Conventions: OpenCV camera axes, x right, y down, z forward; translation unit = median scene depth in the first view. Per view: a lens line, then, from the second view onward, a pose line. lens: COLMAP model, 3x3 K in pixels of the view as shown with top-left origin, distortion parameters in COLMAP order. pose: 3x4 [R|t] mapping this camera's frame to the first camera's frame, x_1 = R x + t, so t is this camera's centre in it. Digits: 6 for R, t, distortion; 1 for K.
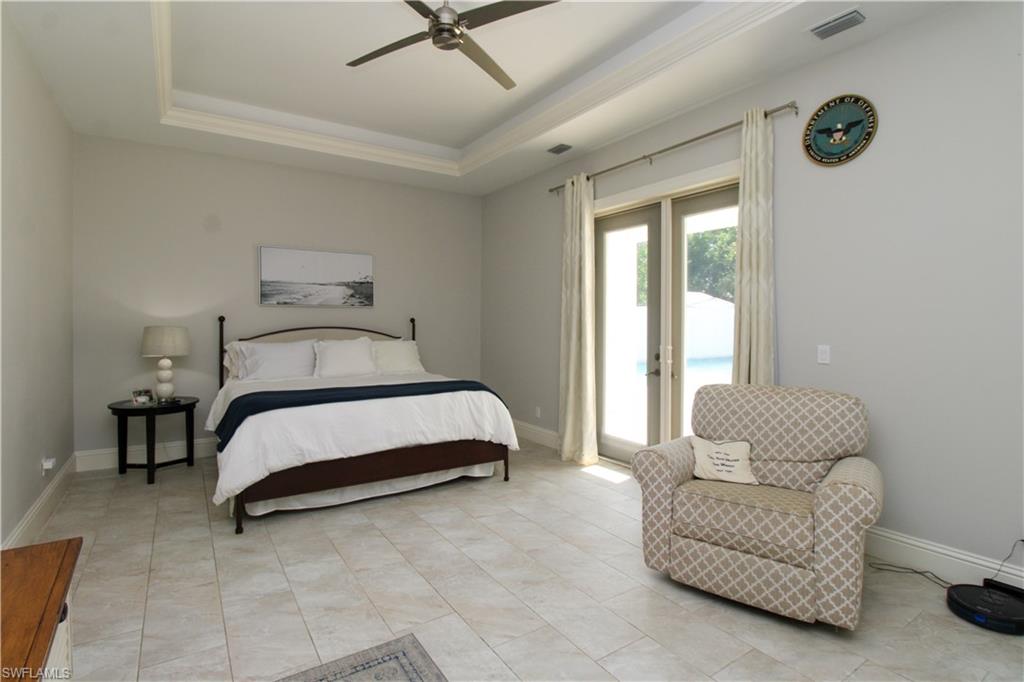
lens RADIAL K [[497.1, 0, 511.4], [0, 497.1, 323.4], [0, 0, 1]] dist [-0.001501, -0.011993]
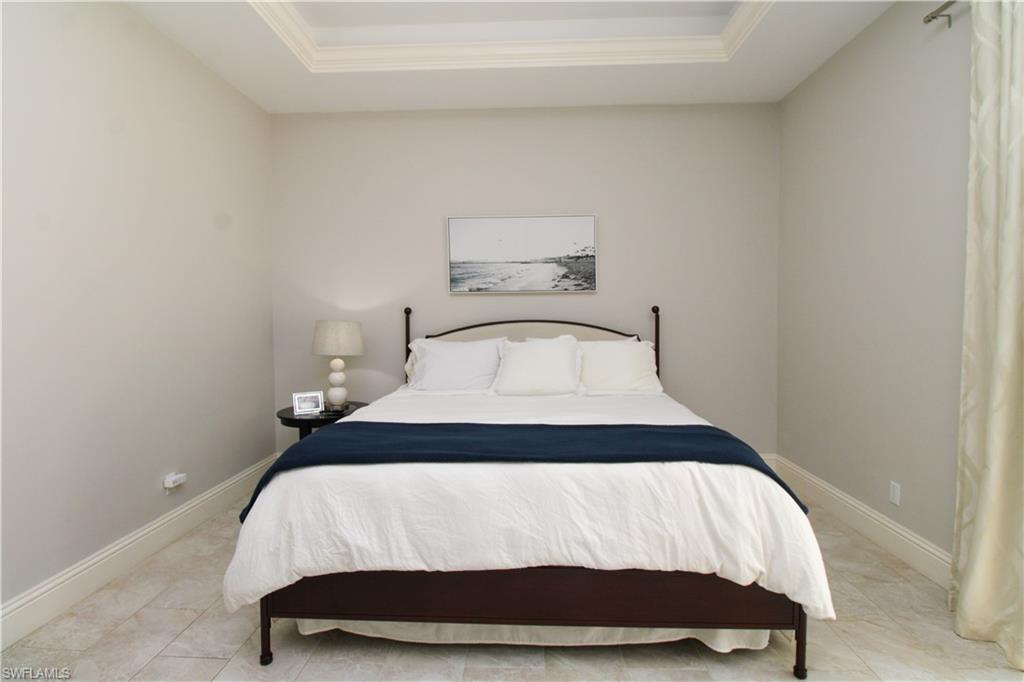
lens RADIAL K [[484.2, 0, 512.0], [0, 484.2, 327.4], [0, 0, 1]] dist [0.011932, -0.022285]
pose [[0.815892, 0.004798, -0.578185, 0.024127], [0.009143, 0.999733, 0.021198, 0.002879], [0.578133, -0.022582, 0.815630, 0.492833]]
